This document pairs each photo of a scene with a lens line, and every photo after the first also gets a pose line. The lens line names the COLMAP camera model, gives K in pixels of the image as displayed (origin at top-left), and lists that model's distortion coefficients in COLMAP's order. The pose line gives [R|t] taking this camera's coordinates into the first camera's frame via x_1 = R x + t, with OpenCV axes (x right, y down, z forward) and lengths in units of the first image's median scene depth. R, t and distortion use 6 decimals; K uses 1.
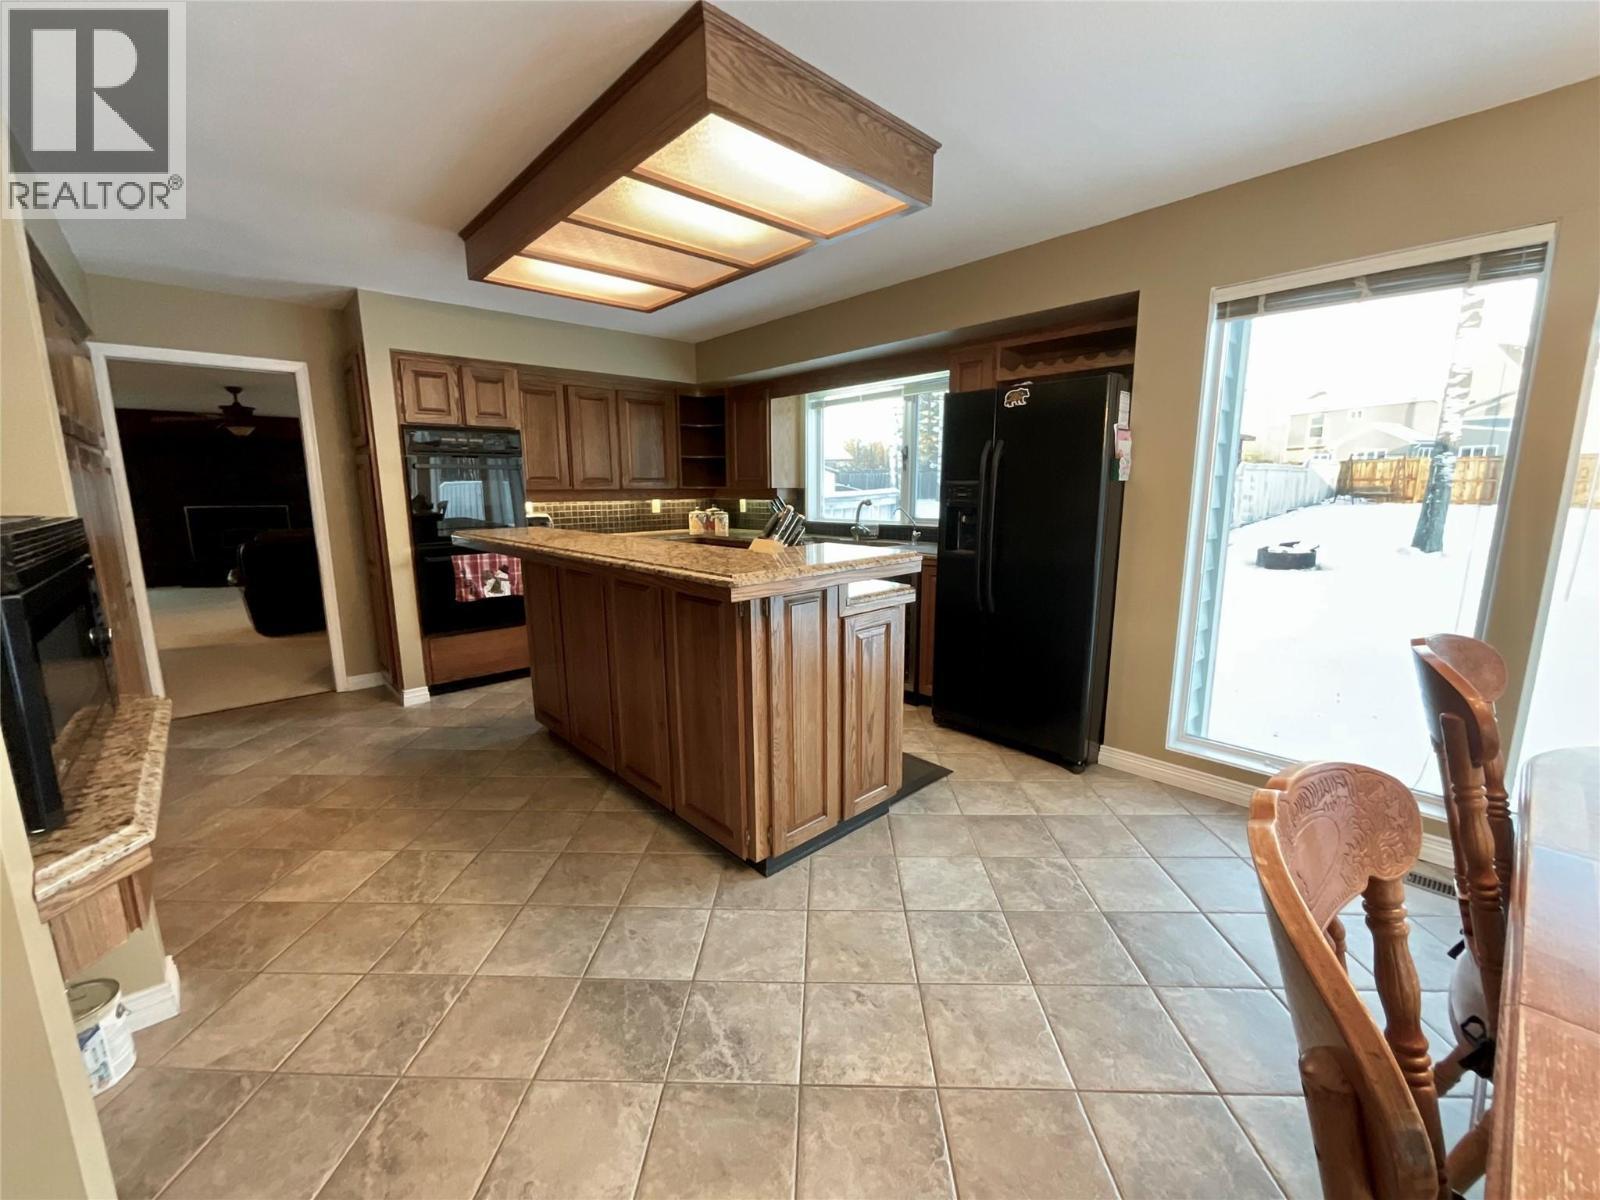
lens RADIAL K [[645.8, 0, 791.1], [0, 645.8, 598.8], [0, 0, 1]] dist [-0.001869, 0.000659]
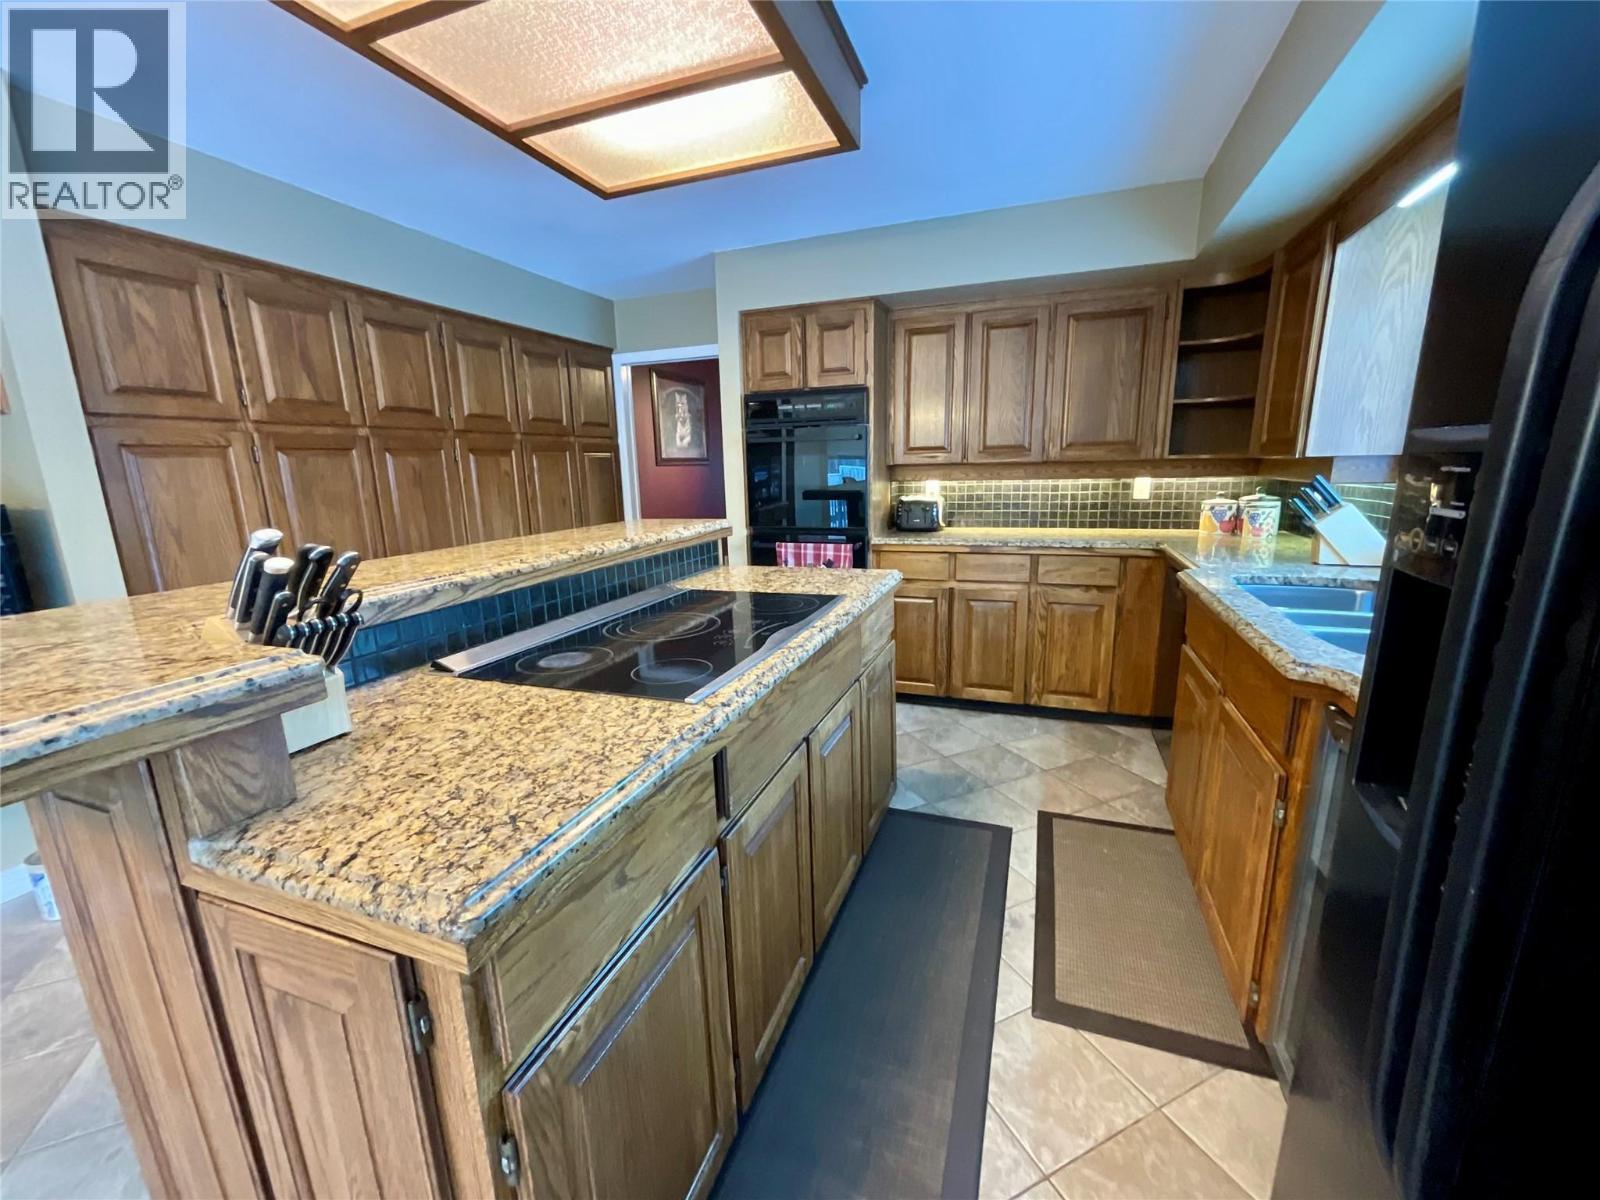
lens RADIAL K [[645.8, 0, 803.0], [0, 645.8, 605.5], [0, 0, 1]] dist [-0.001869, 0.000659]
pose [[0.464690, 0.186426, -0.865626, 0.210903], [-0.133651, 0.981153, 0.139560, -0.086276], [0.875329, 0.050840, 0.480848, 0.482545]]
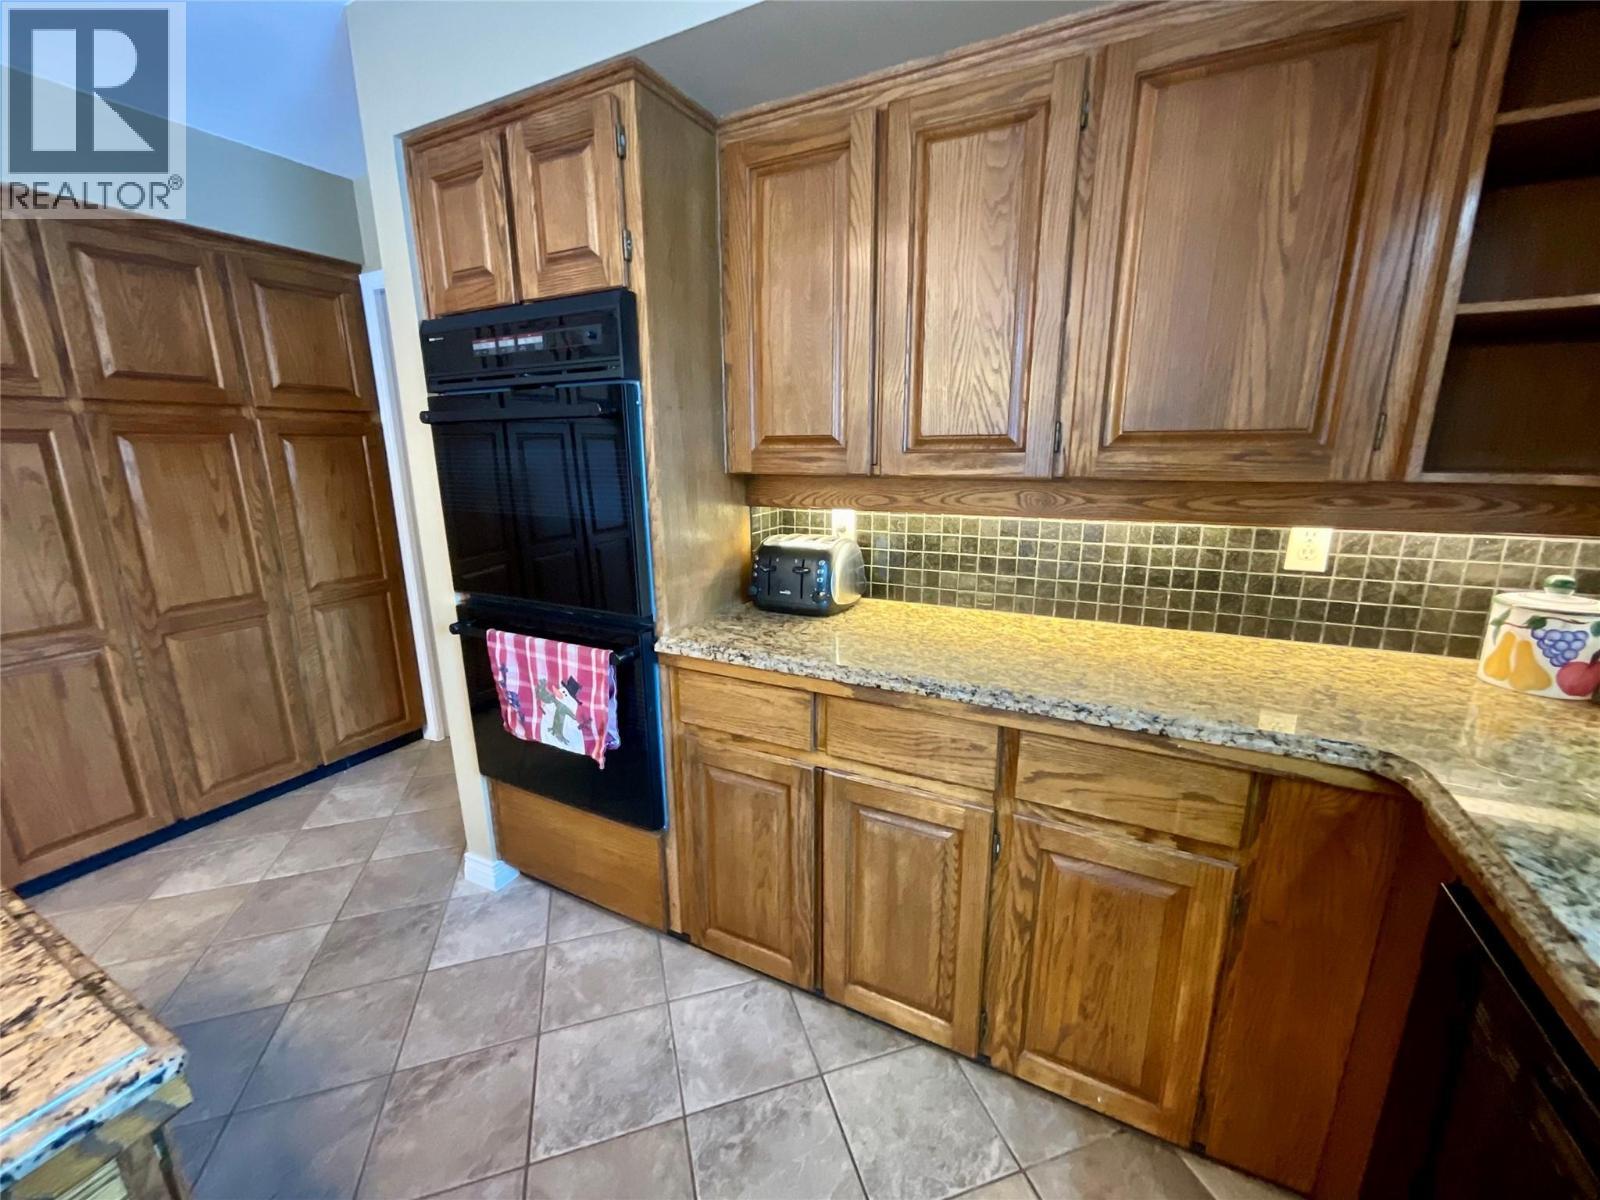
lens RADIAL K [[645.8, 0, 800.8], [0, 645.8, 607.5], [0, 0, 1]] dist [-0.001869, 0.000659]
pose [[0.355559, 0.226805, -0.906718, -0.052963], [-0.157023, 0.970818, 0.181264, -0.150097], [0.921369, 0.077925, 0.380797, 0.807970]]
